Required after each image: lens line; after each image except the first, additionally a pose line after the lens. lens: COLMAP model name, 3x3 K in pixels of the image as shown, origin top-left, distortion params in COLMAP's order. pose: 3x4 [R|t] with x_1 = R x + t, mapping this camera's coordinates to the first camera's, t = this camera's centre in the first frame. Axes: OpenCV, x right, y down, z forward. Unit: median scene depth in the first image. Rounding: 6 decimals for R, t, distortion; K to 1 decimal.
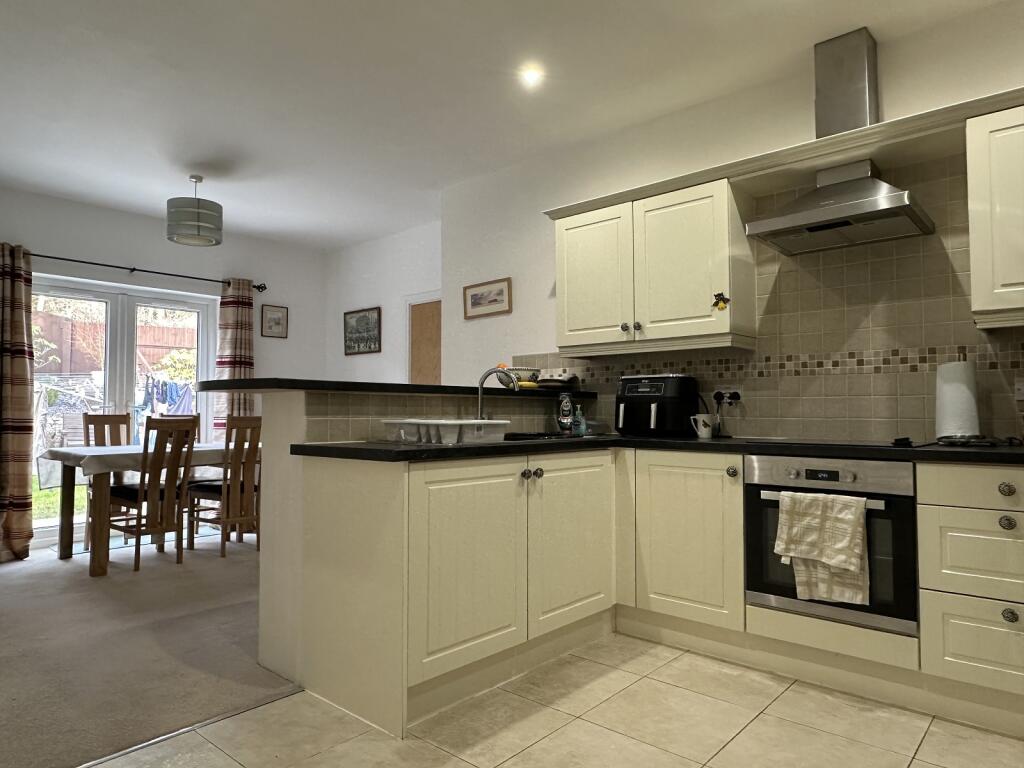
lens RADIAL K [[651.4, 0, 507.0], [0, 651.4, 385.3], [0, 0, 1]] dist [-0.004836, 0.002067]
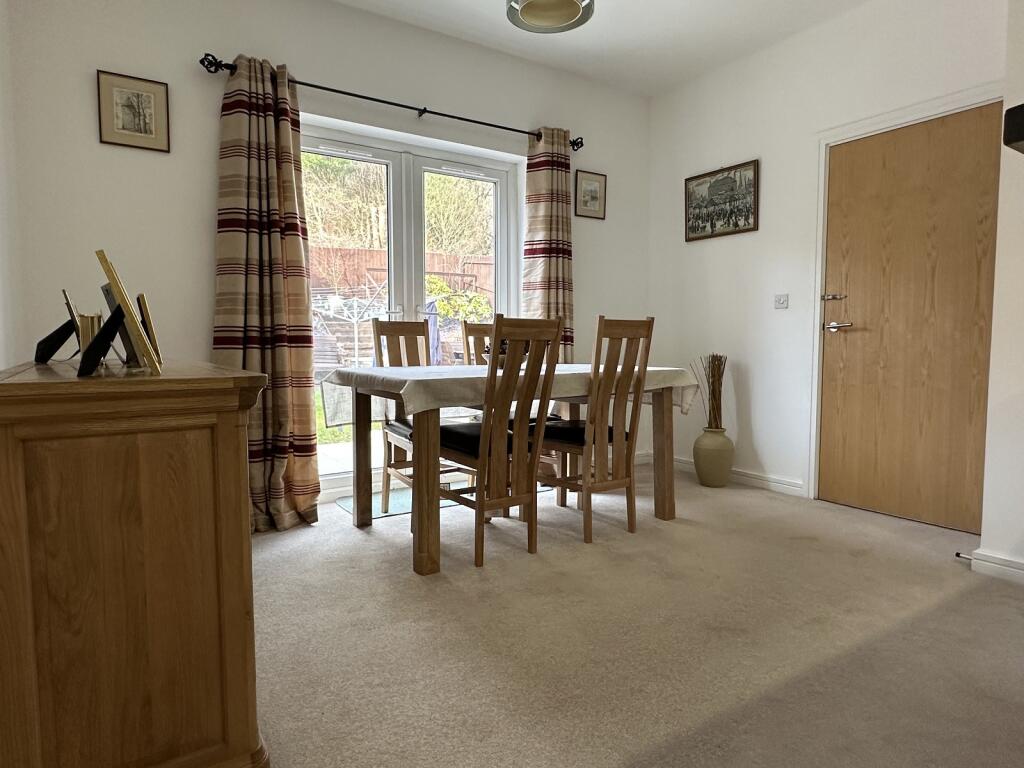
lens RADIAL K [[618.2, 0, 512.0], [0, 618.2, 384.0], [0, 0, 1]] dist [-0.001028, 0.000595]
pose [[0.966533, 0.018848, -0.255850, -0.548220], [0.009415, 0.994020, 0.108796, 0.067830], [0.256371, -0.107563, 0.960575, 0.643413]]
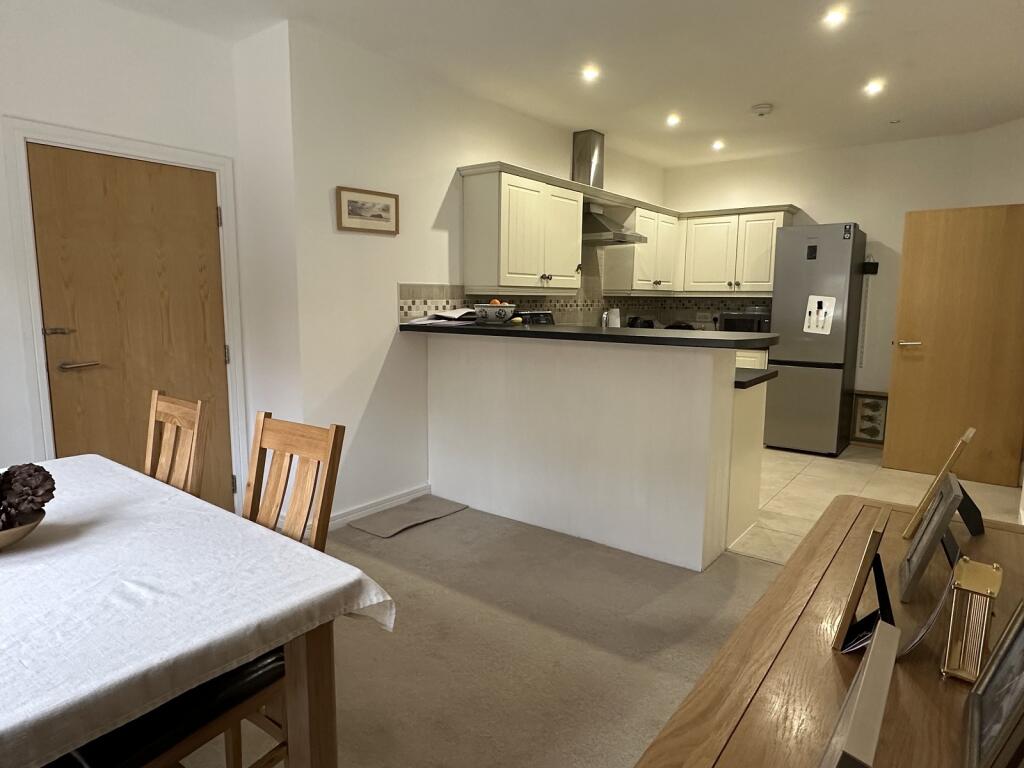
lens RADIAL K [[618.2, 0, 512.0], [0, 618.2, 384.0], [0, 0, 1]] dist [-0.001028, 0.000595]
pose [[-0.071523, -0.141934, 0.987289, -1.265126], [-0.050023, 0.989089, 0.138569, -0.047628], [-0.996184, -0.039476, -0.077843, 1.280584]]
